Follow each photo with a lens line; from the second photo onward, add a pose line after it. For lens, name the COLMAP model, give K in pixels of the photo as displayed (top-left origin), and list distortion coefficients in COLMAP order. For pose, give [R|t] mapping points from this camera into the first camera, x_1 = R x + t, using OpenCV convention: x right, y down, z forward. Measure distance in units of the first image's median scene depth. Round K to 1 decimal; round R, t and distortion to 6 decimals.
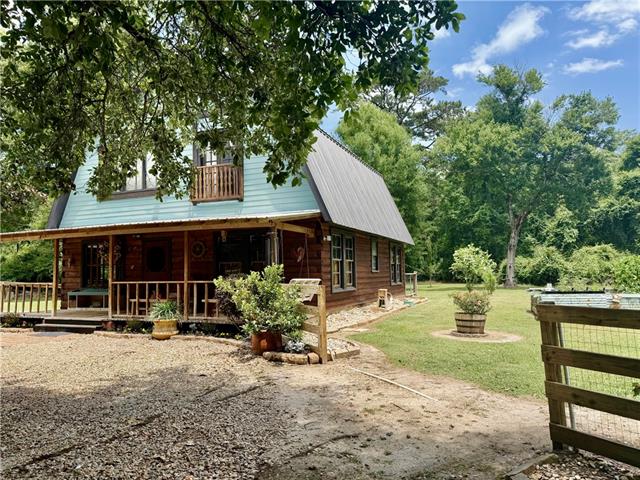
lens RADIAL K [[456.2, 0, 294.2], [0, 456.2, 250.1], [0, 0, 1]] dist [0.003715, -0.046540]
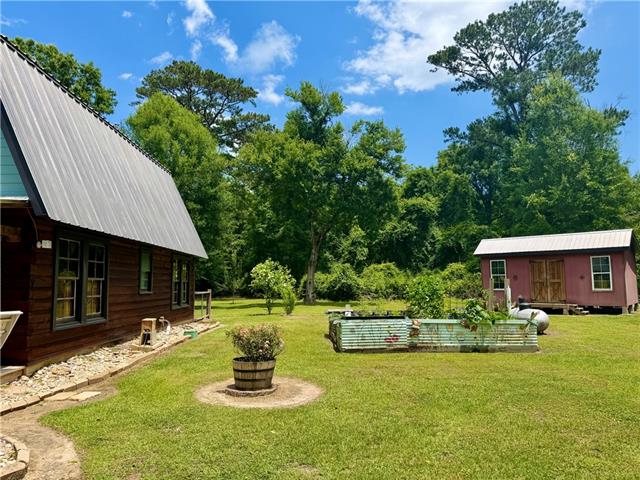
lens RADIAL K [[451.8, 0, 320.0], [0, 451.8, 240.0], [0, 0, 1]] dist [0.002033, -0.000418]
pose [[0.894893, 0.046649, 0.443837, 0.049738], [-0.024244, 0.998135, -0.056025, -0.002529], [-0.445622, 0.039376, 0.894355, 0.101348]]
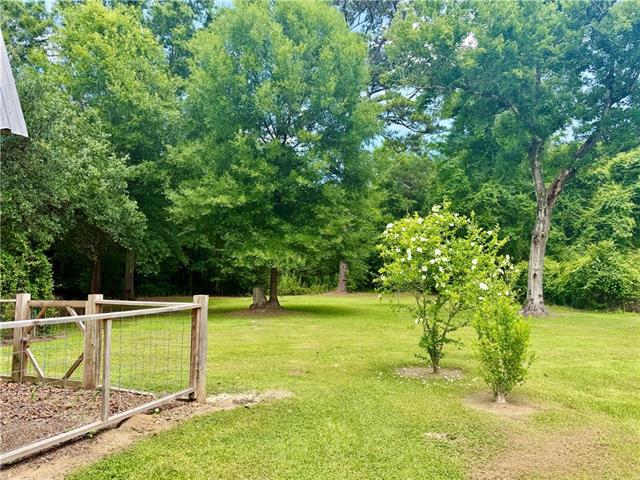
lens RADIAL K [[451.8, 0, 320.0], [0, 451.8, 240.0], [0, 0, 1]] dist [0.002033, -0.000418]
pose [[0.999182, 0.020513, 0.034849, 0.224741], [-0.019587, 0.999451, -0.026718, 0.015652], [-0.035377, 0.026013, 0.999035, 0.532764]]
